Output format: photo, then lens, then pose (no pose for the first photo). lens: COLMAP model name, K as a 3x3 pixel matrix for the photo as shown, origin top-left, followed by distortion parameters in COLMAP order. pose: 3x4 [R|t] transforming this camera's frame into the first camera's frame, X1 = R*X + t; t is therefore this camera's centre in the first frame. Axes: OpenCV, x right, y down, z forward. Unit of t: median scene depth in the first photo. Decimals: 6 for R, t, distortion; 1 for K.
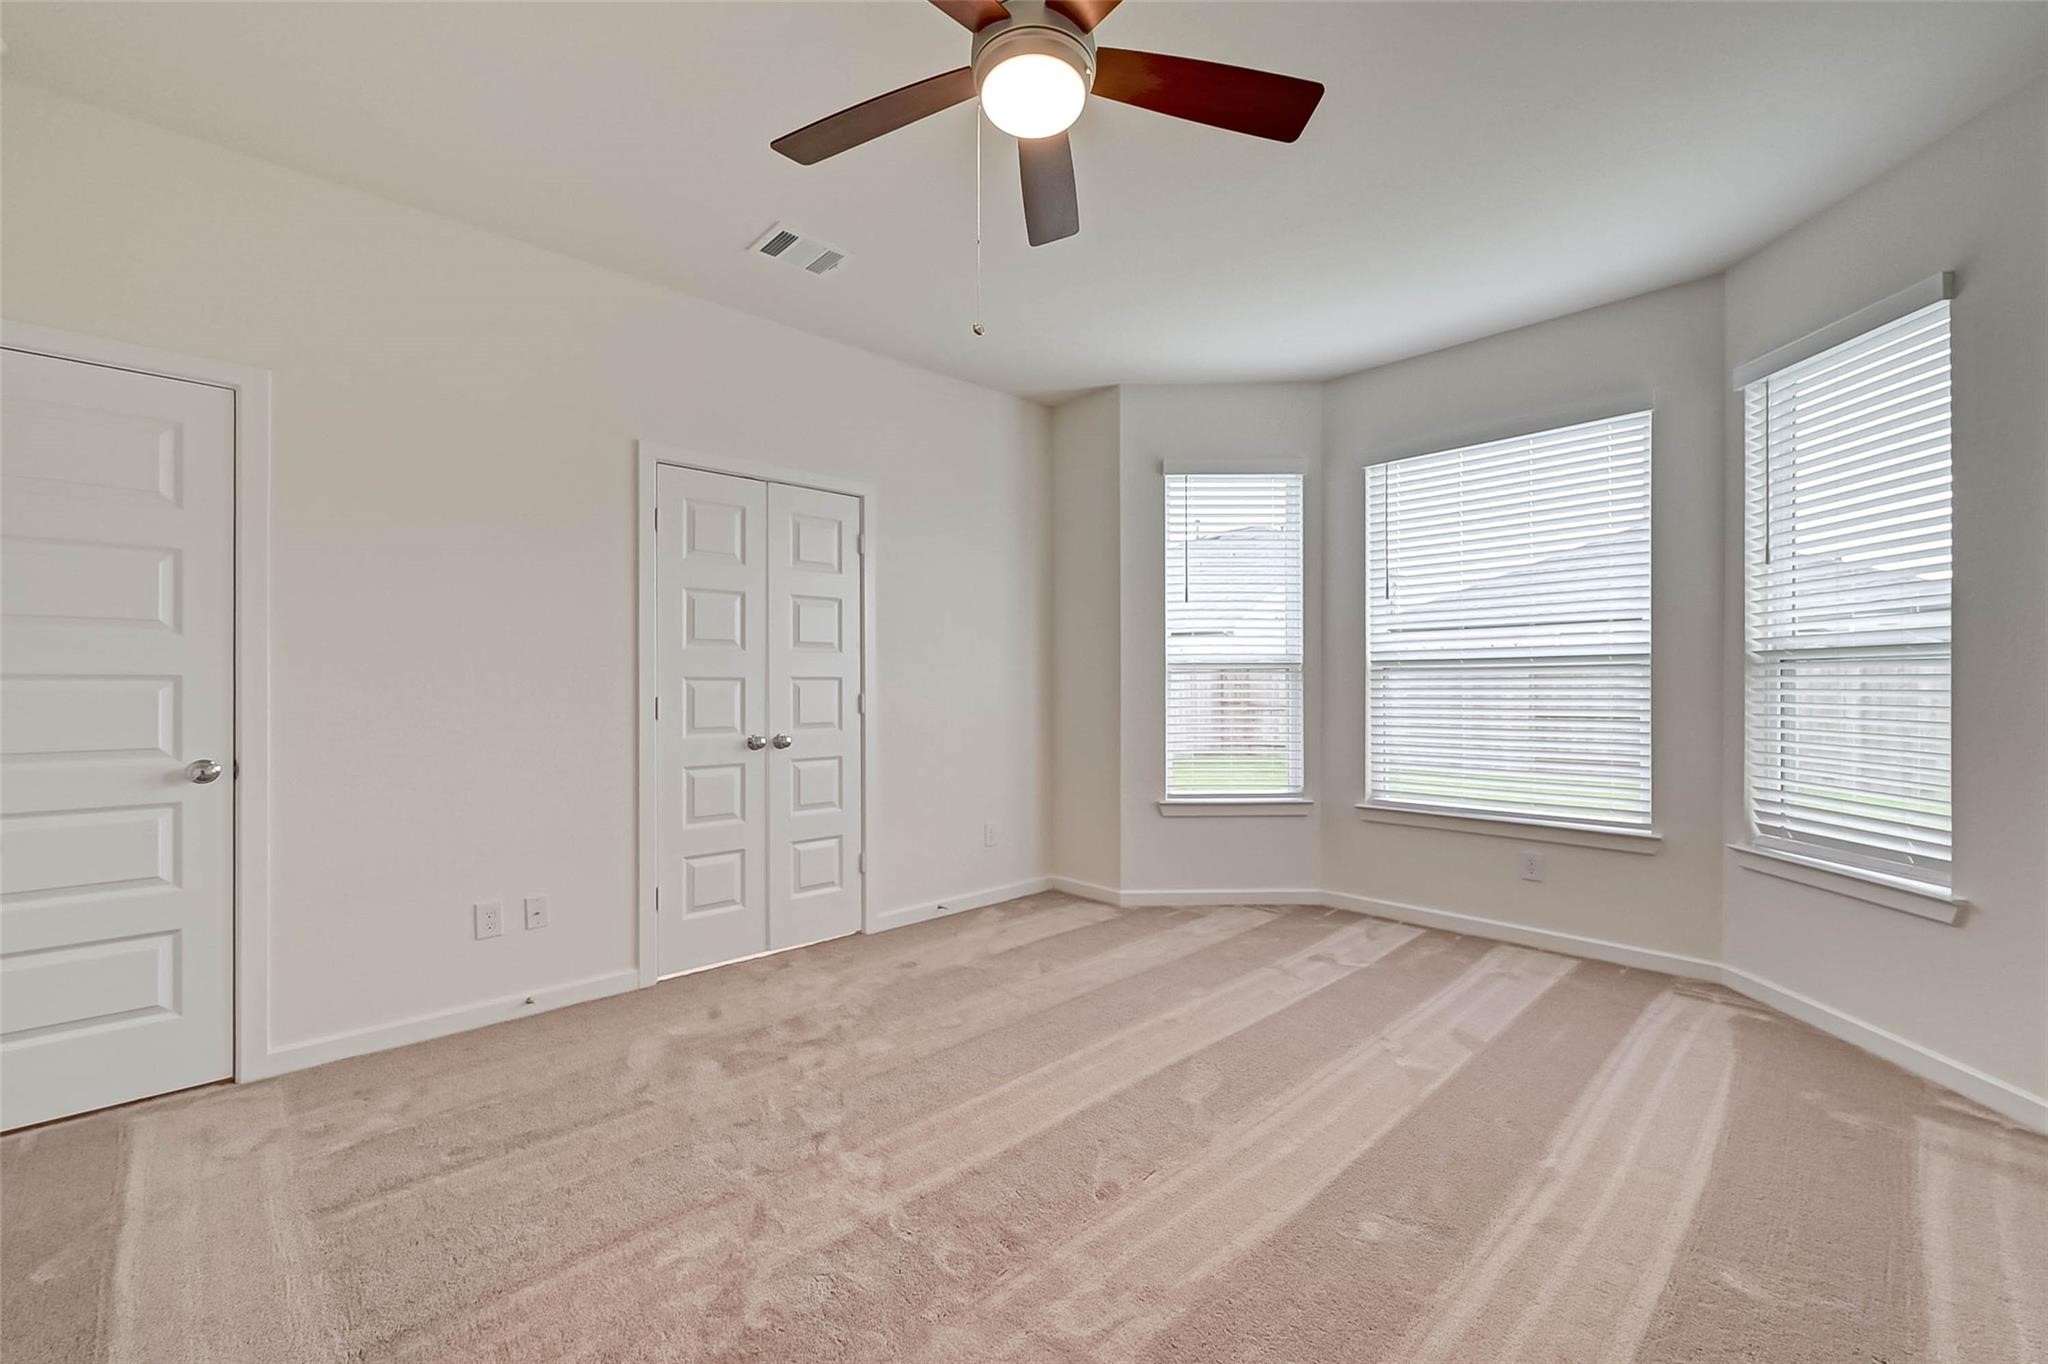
lens RADIAL K [[828.0, 0, 1010.8], [0, 828.0, 685.5], [0, 0, 1]] dist [-0.003856, 0.000262]
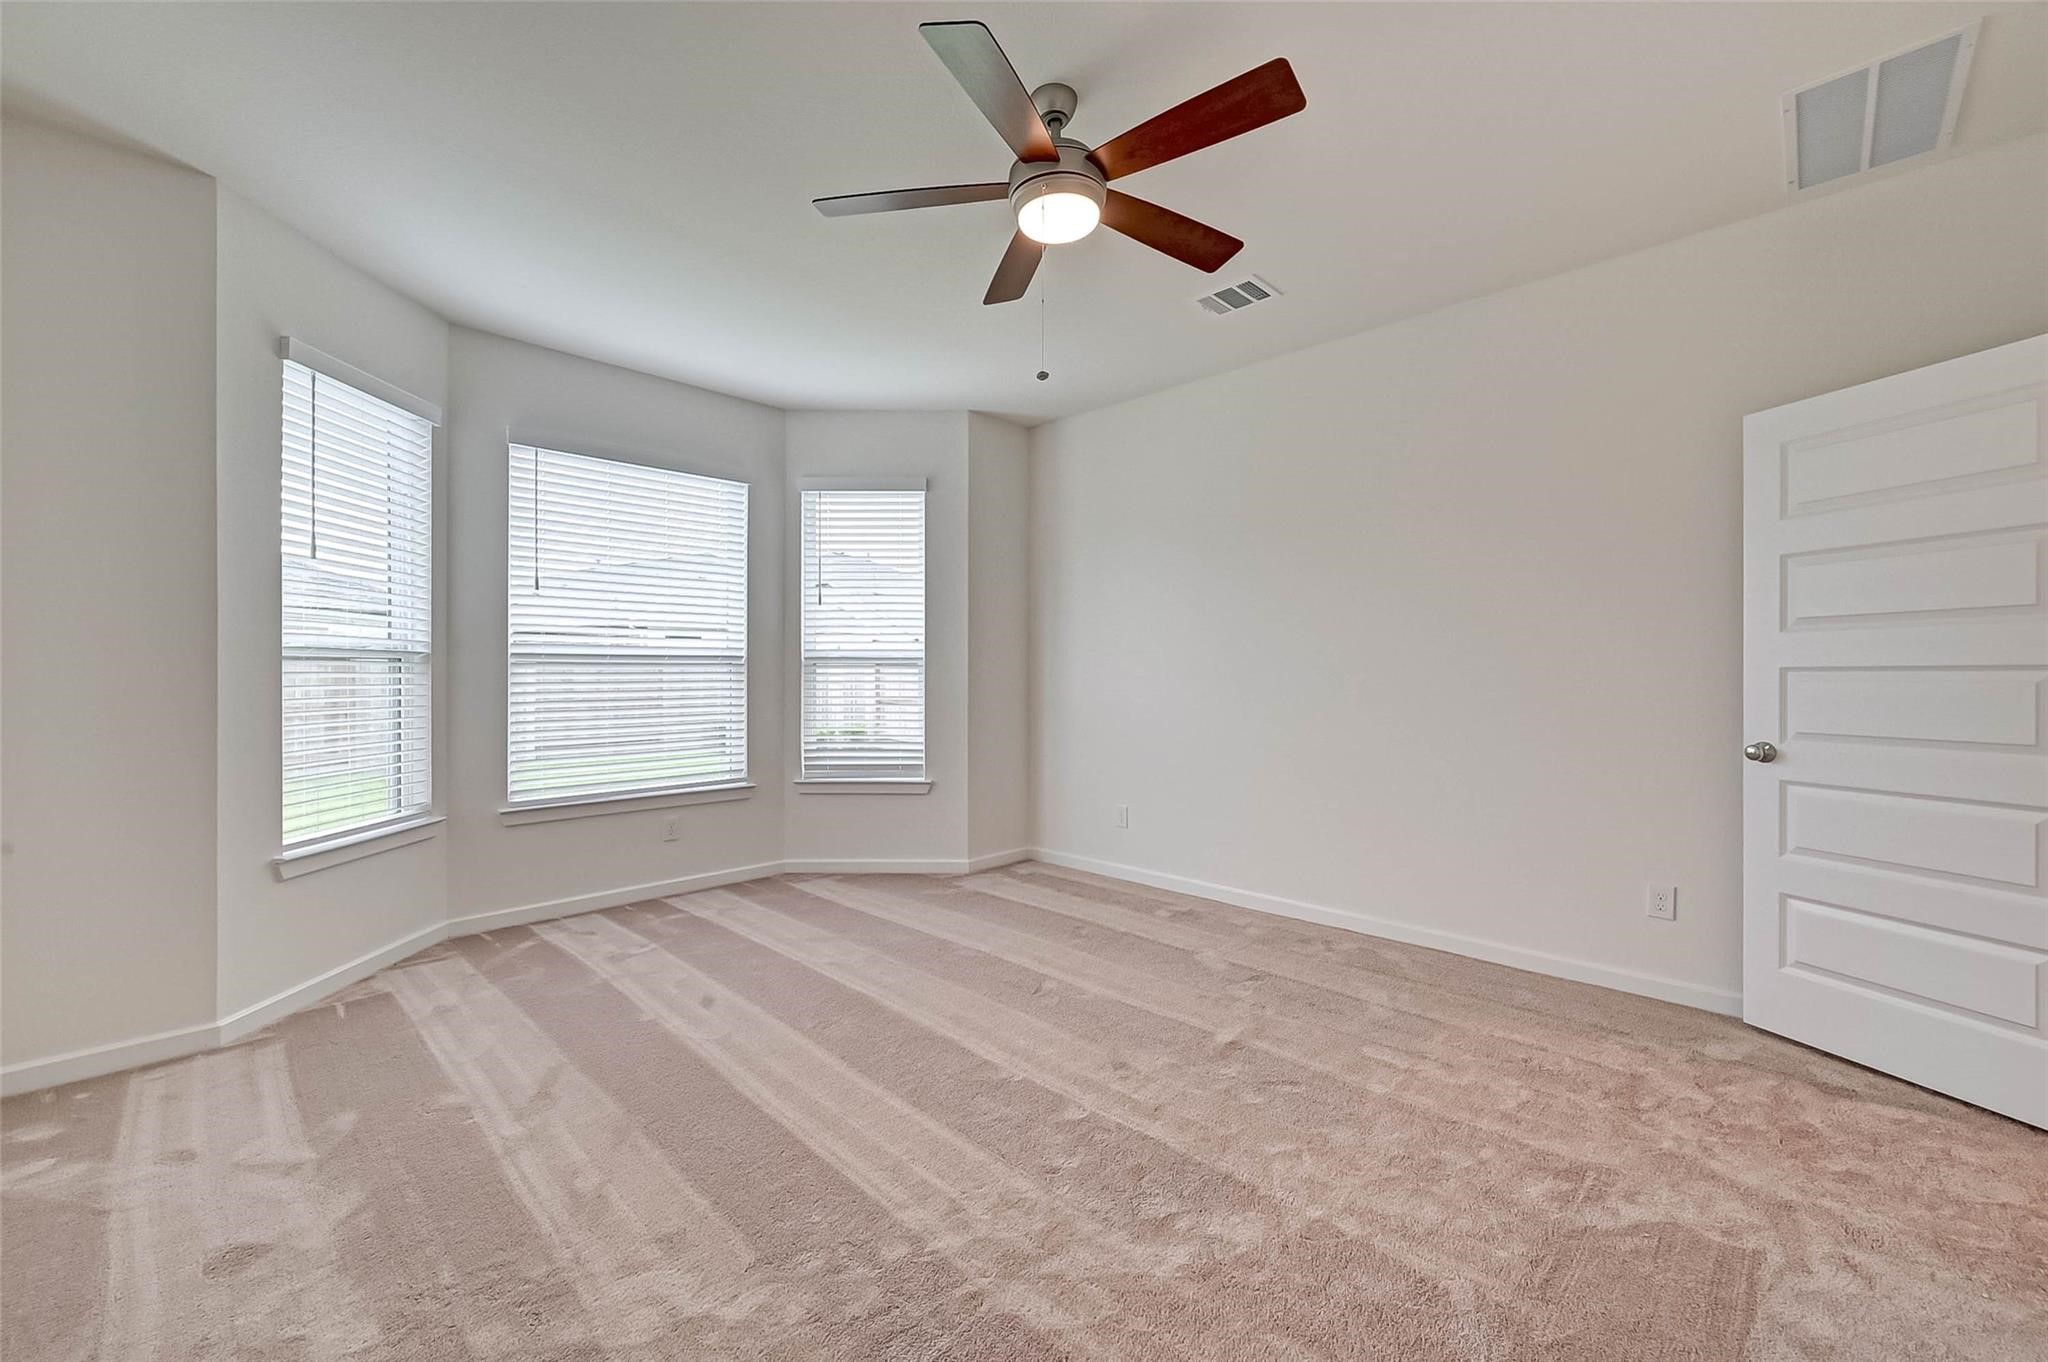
lens RADIAL K [[815.0, 0, 1014.4], [0, 815.0, 680.2], [0, 0, 1]] dist [-0.002856, 0.000247]
pose [[-0.035151, -0.001320, 0.999381, -0.565014], [0.003750, 0.999992, 0.001452, 0.001616], [-0.999375, 0.003798, -0.035145, 0.527045]]
